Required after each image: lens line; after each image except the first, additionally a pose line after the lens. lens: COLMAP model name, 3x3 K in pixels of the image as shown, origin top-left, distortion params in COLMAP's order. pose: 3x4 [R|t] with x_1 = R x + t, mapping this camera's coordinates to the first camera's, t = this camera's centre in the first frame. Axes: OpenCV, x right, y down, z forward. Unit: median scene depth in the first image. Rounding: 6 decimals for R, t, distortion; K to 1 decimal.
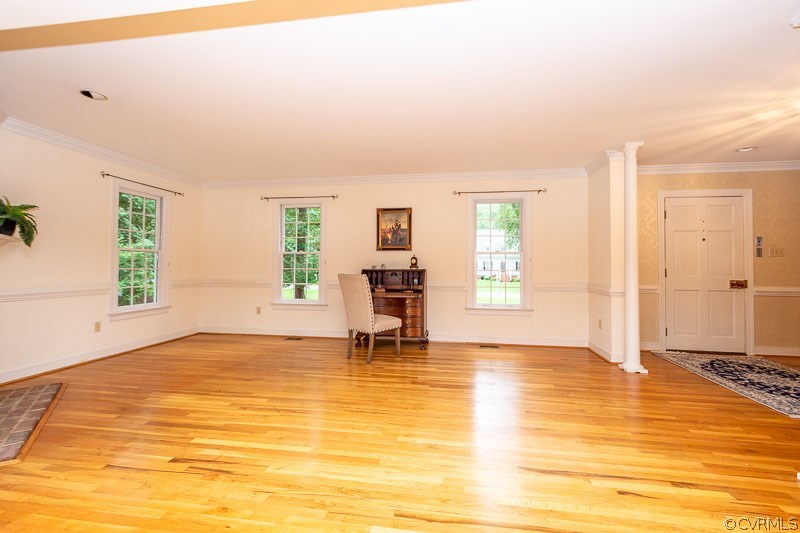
lens RADIAL K [[353.0, 0, 398.3], [0, 353.0, 263.6], [0, 0, 1]] dist [-0.000236, -0.000143]
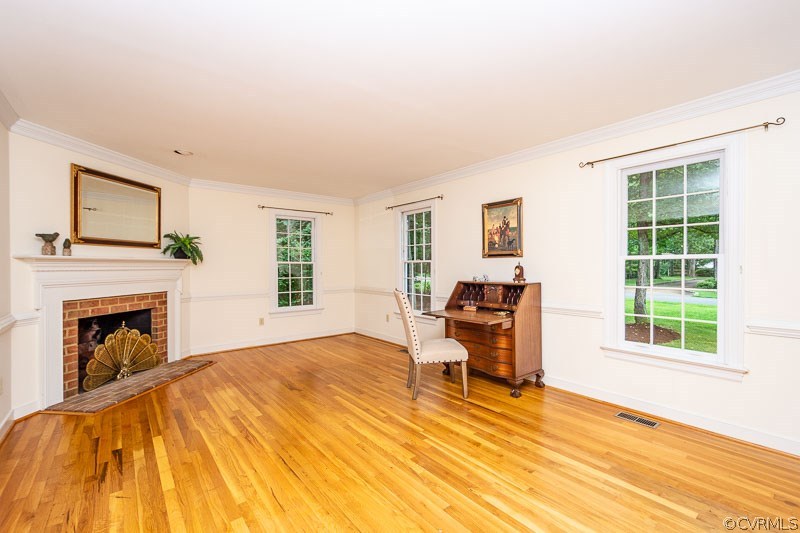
lens RADIAL K [[346.7, 0, 400.9], [0, 346.7, 270.8], [0, 0, 1]] dist [0.007844, -0.000329]
pose [[0.740500, 0.002127, -0.672053, 0.349546], [0.013660, 0.999741, 0.018216, -0.024743], [0.671917, -0.022669, 0.740279, 0.313500]]
